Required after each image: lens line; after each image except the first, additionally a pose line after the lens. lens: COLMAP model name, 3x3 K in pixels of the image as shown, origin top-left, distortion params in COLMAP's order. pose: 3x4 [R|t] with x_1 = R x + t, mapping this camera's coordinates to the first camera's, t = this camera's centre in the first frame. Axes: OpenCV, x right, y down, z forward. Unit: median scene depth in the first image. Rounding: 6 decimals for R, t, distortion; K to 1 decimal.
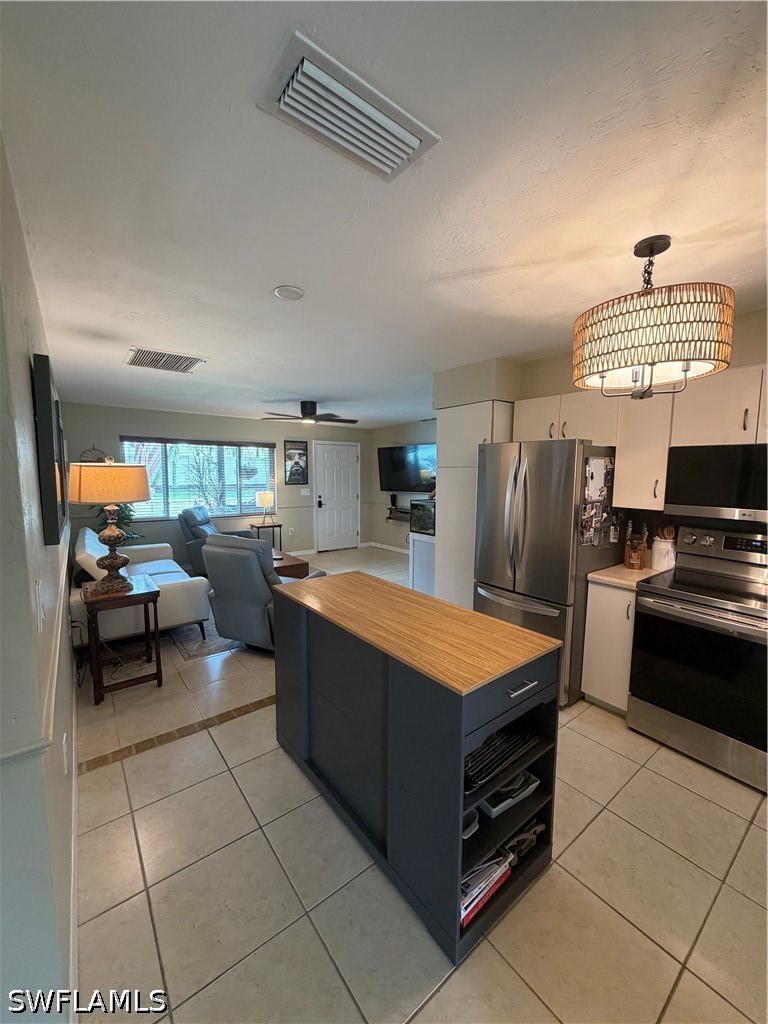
lens RADIAL K [[407.5, 0, 384.0], [0, 407.5, 512.0], [0, 0, 1]] dist [-0.000761, -0.000049]
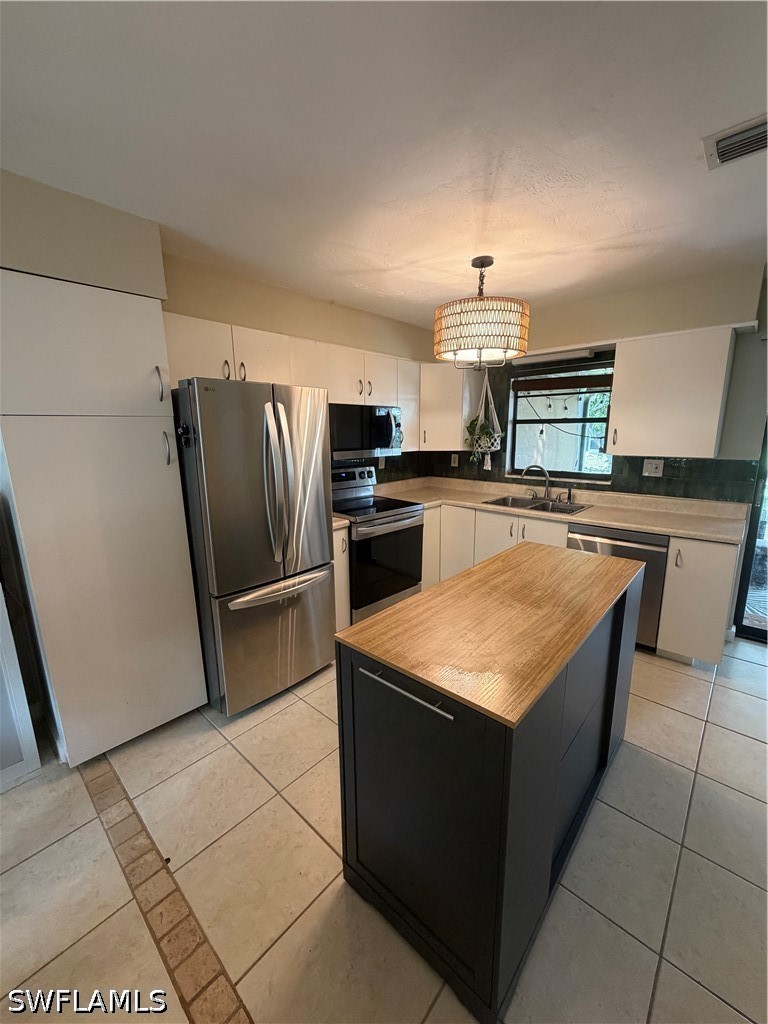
lens RADIAL K [[407.5, 0, 384.0], [0, 407.5, 512.0], [0, 0, 1]] dist [-0.000761, -0.000049]
pose [[-0.169072, -0.199005, 0.965304, -0.768550], [0.109371, 0.969567, 0.219040, -0.136747], [-0.979517, 0.142610, -0.142161, 1.522704]]
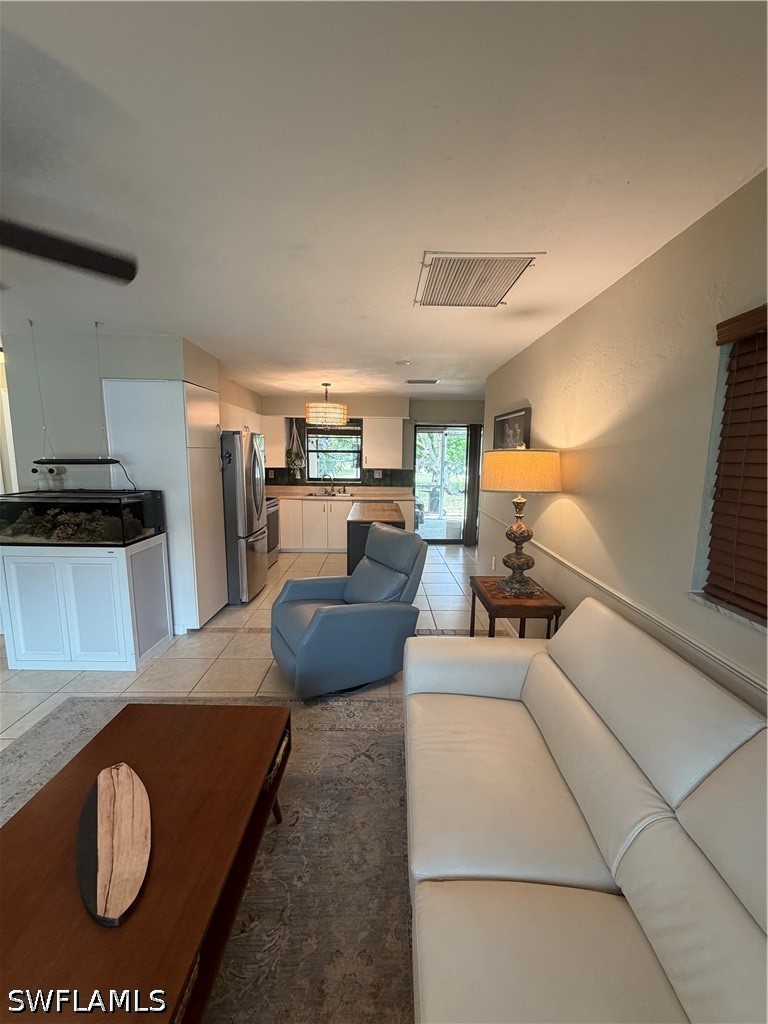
lens RADIAL K [[407.5, 0, 384.0], [0, 407.5, 512.0], [0, 0, 1]] dist [-0.000761, -0.000049]
pose [[-0.791320, -0.100945, 0.603012, -1.741723], [0.048984, 0.972638, 0.227102, -0.357050], [-0.609437, 0.209248, -0.764723, 3.306481]]
